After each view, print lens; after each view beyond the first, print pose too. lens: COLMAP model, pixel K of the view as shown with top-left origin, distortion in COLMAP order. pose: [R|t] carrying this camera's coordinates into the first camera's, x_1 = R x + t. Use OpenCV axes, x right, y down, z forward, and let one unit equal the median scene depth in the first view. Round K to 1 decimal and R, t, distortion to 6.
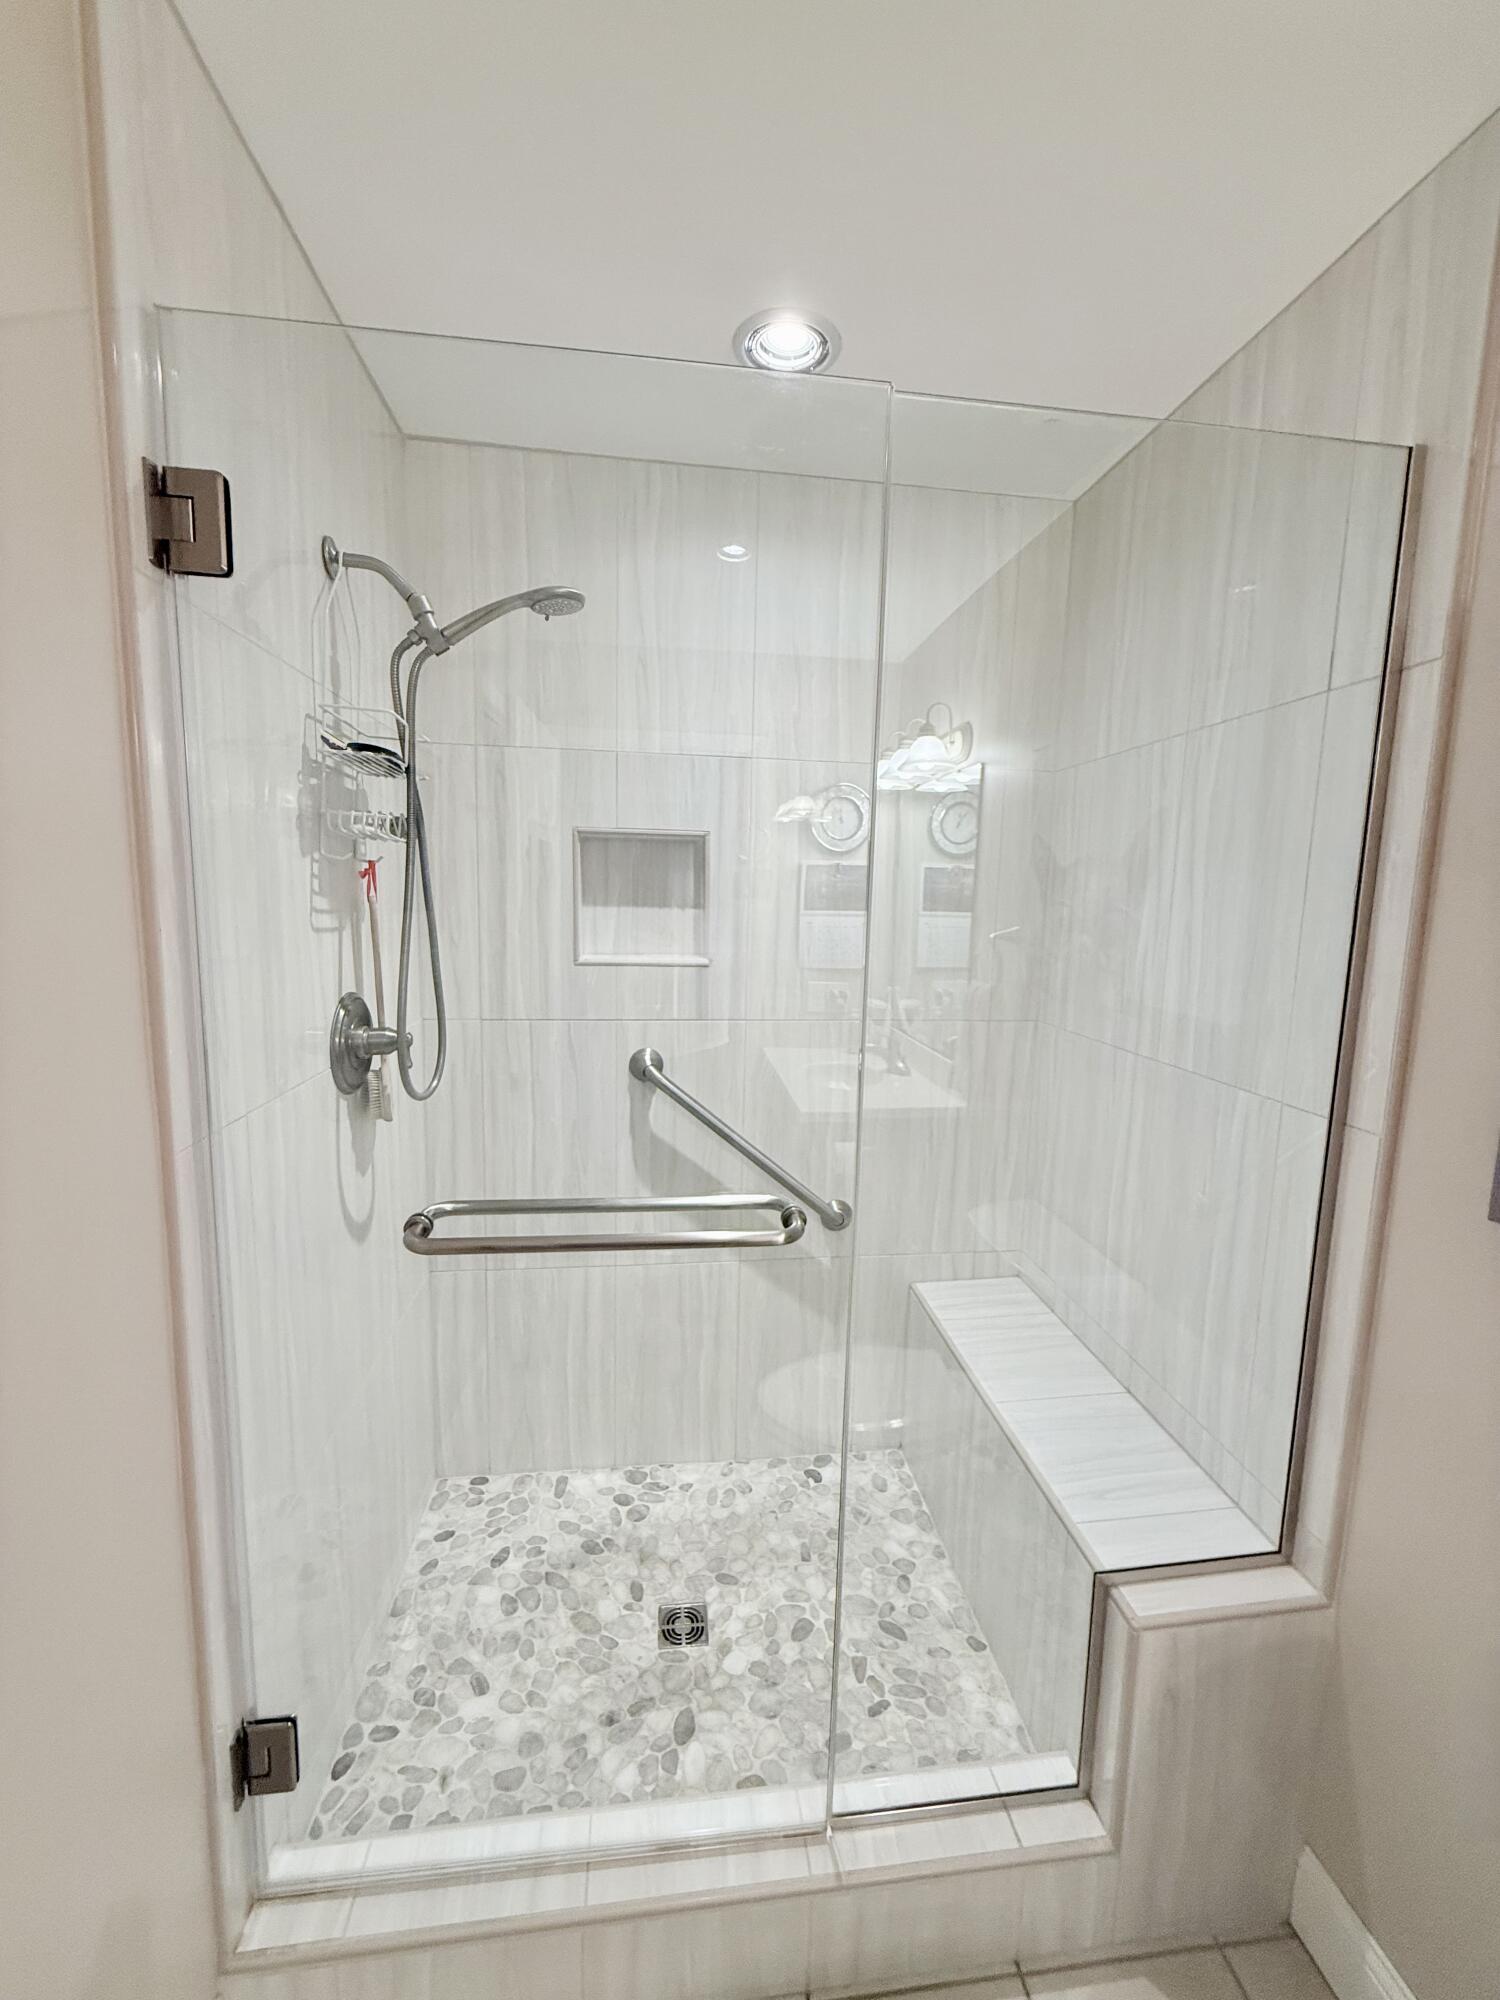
lens RADIAL K [[795.3, 0, 745.6], [0, 795.3, 995.6], [0, 0, 1]] dist [0.003159, -0.000873]
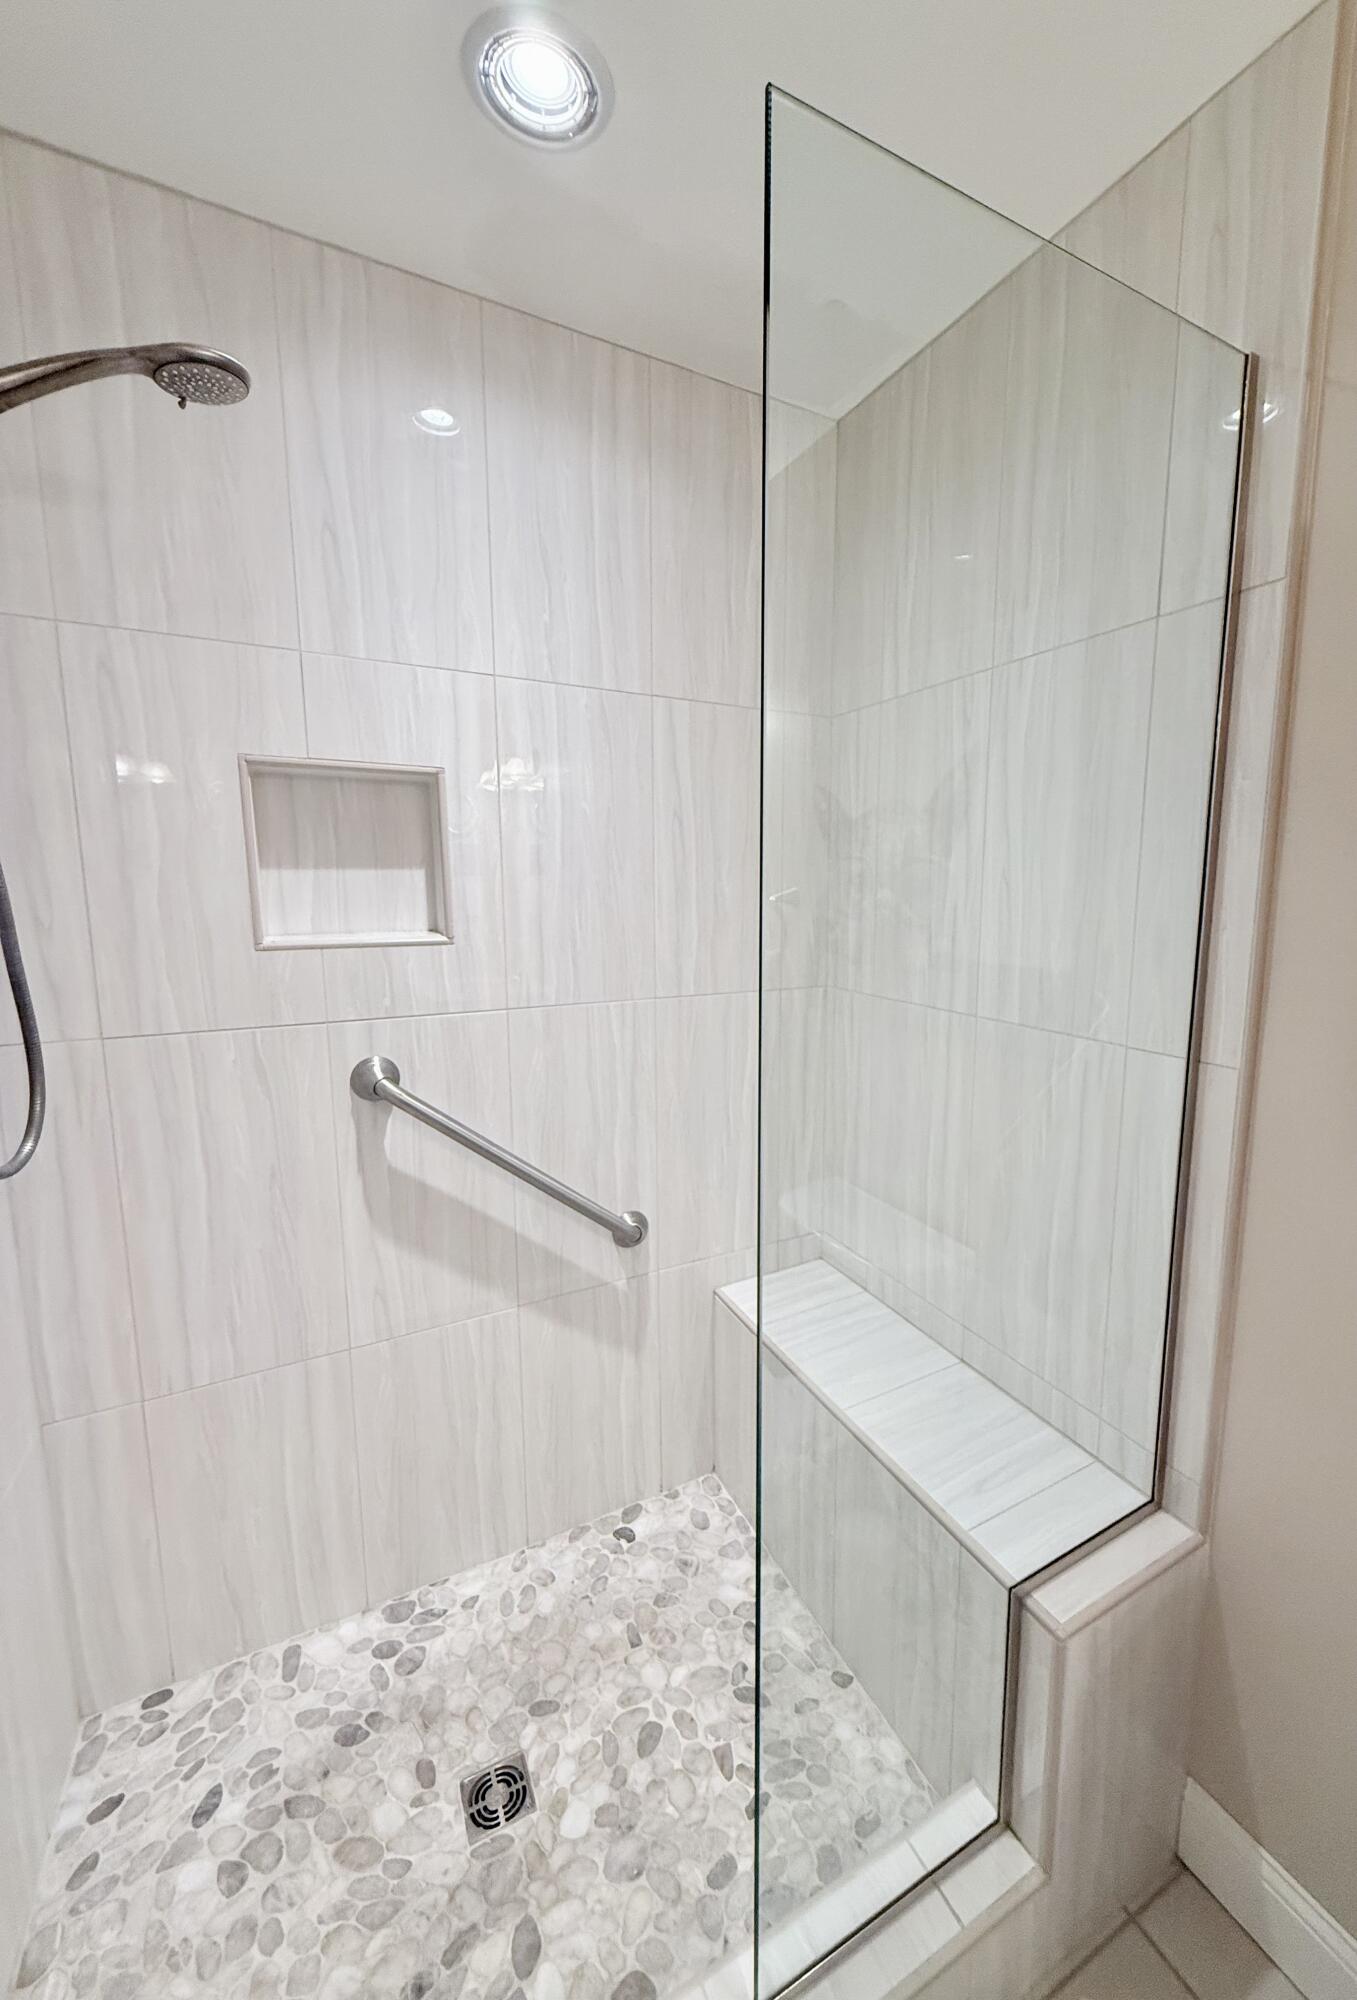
lens RADIAL K [[798.3, 0, 745.3], [0, 798.3, 995.3], [0, 0, 1]] dist [0.000853, -0.000116]
pose [[0.927398, -0.071962, 0.367089, -0.081716], [0.065044, 0.997395, 0.031200, 0.008462], [-0.368378, -0.005058, 0.929662, 0.191518]]
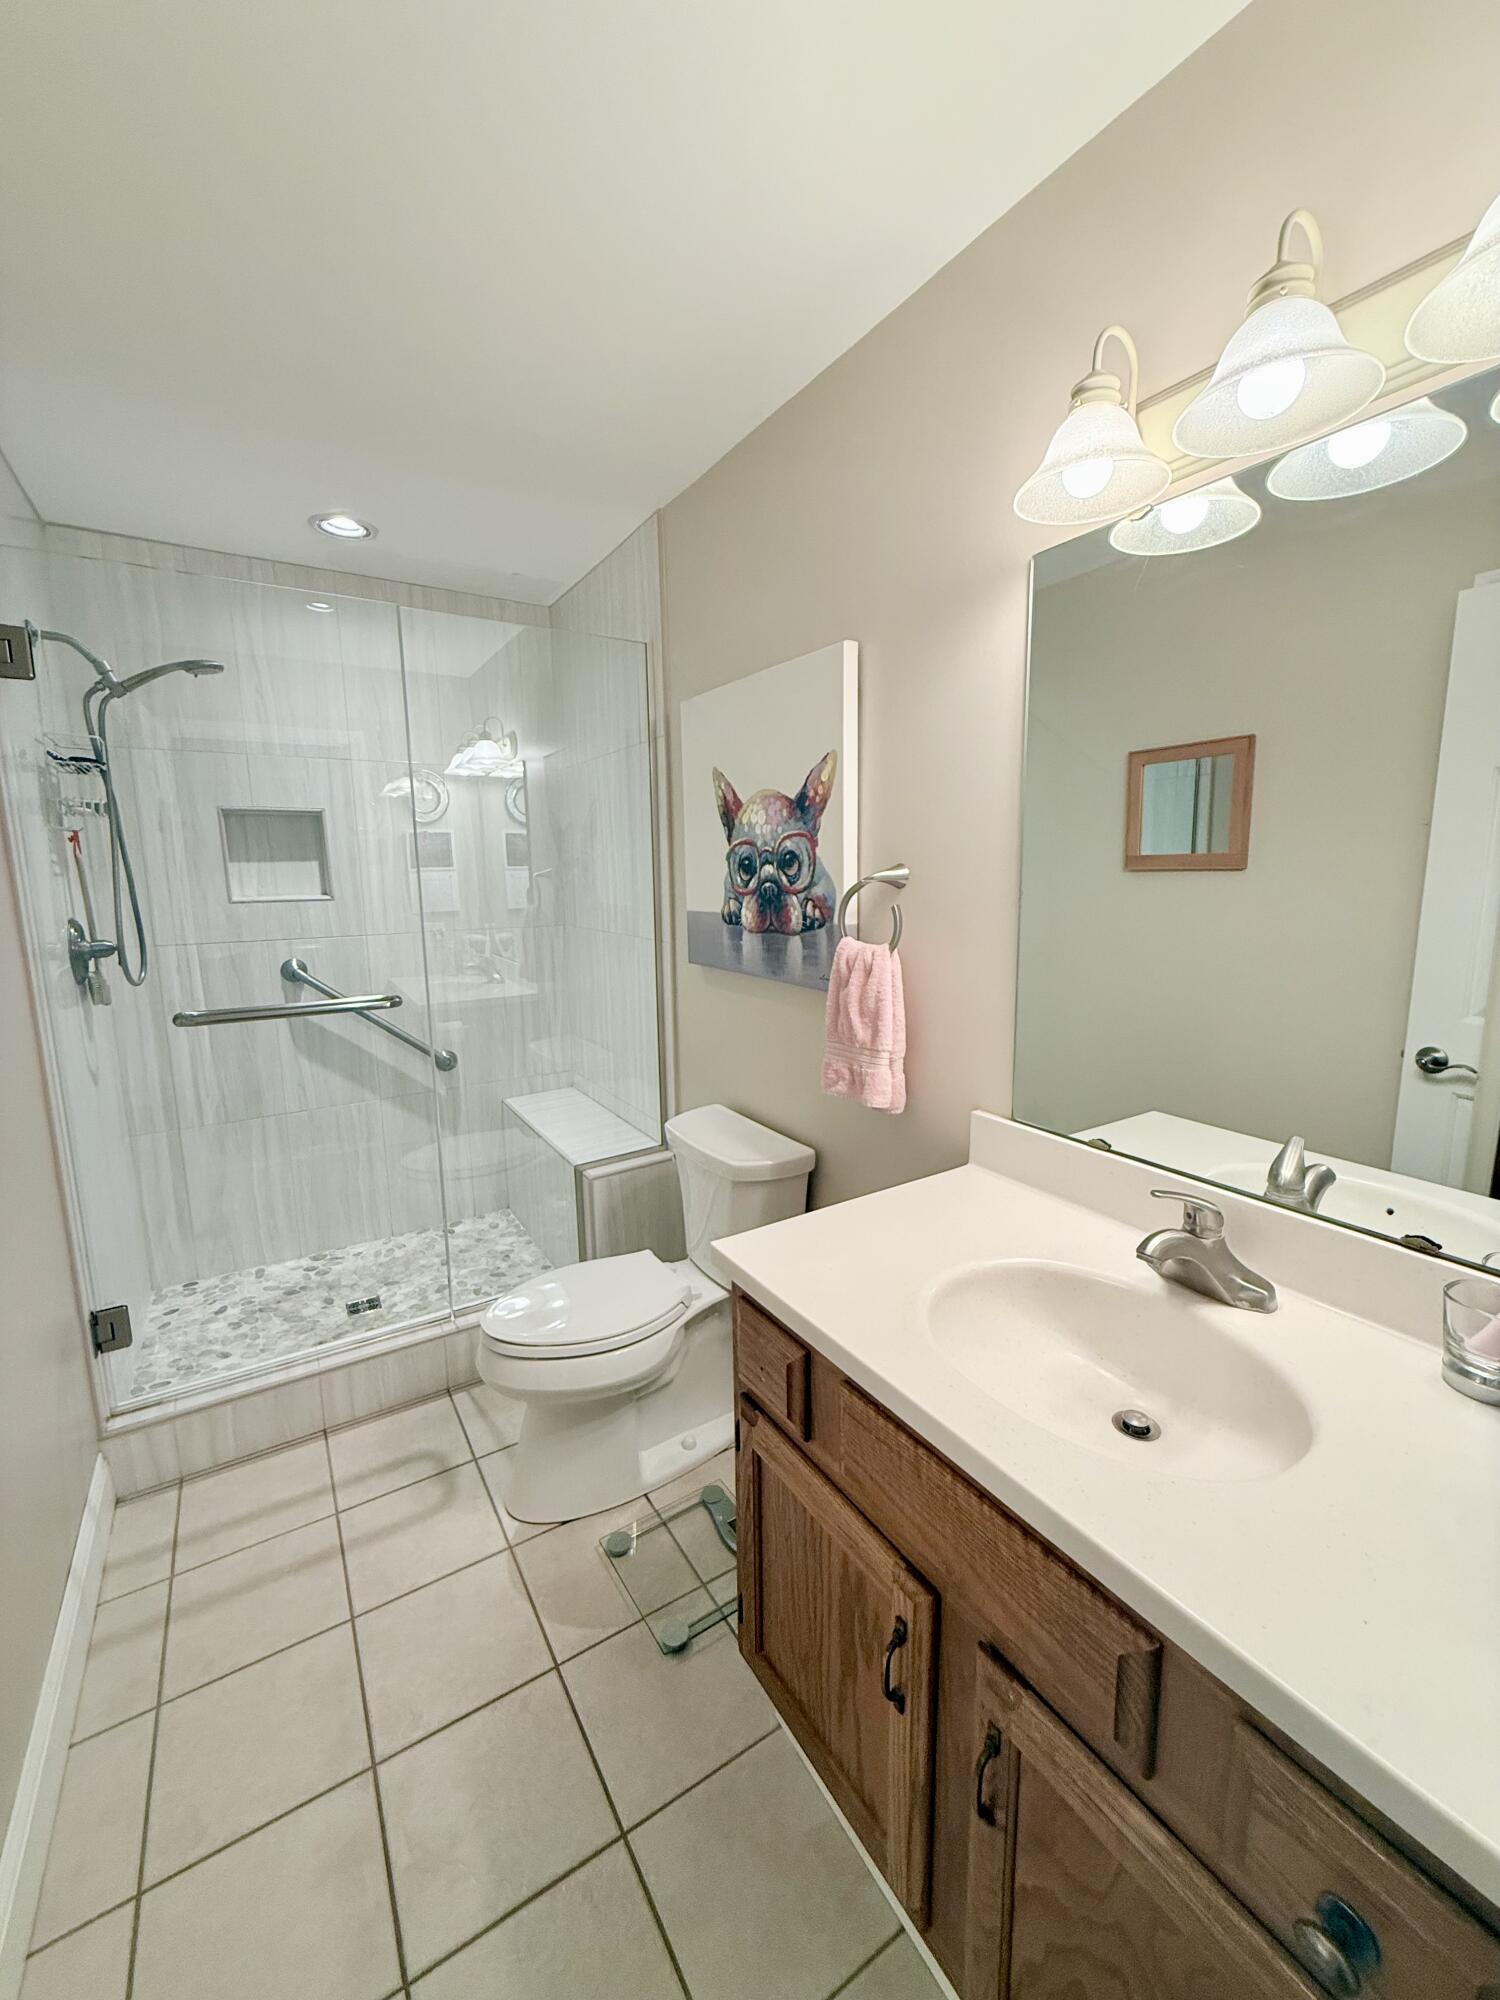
lens RADIAL K [[795.3, 0, 747.7], [0, 795.3, 996.7], [0, 0, 1]] dist [0.003159, -0.000873]
pose [[0.905125, -0.101224, 0.412918, 0.022567], [0.085929, 0.994754, 0.055498, 0.141766], [-0.416370, -0.014751, 0.909076, -0.759007]]
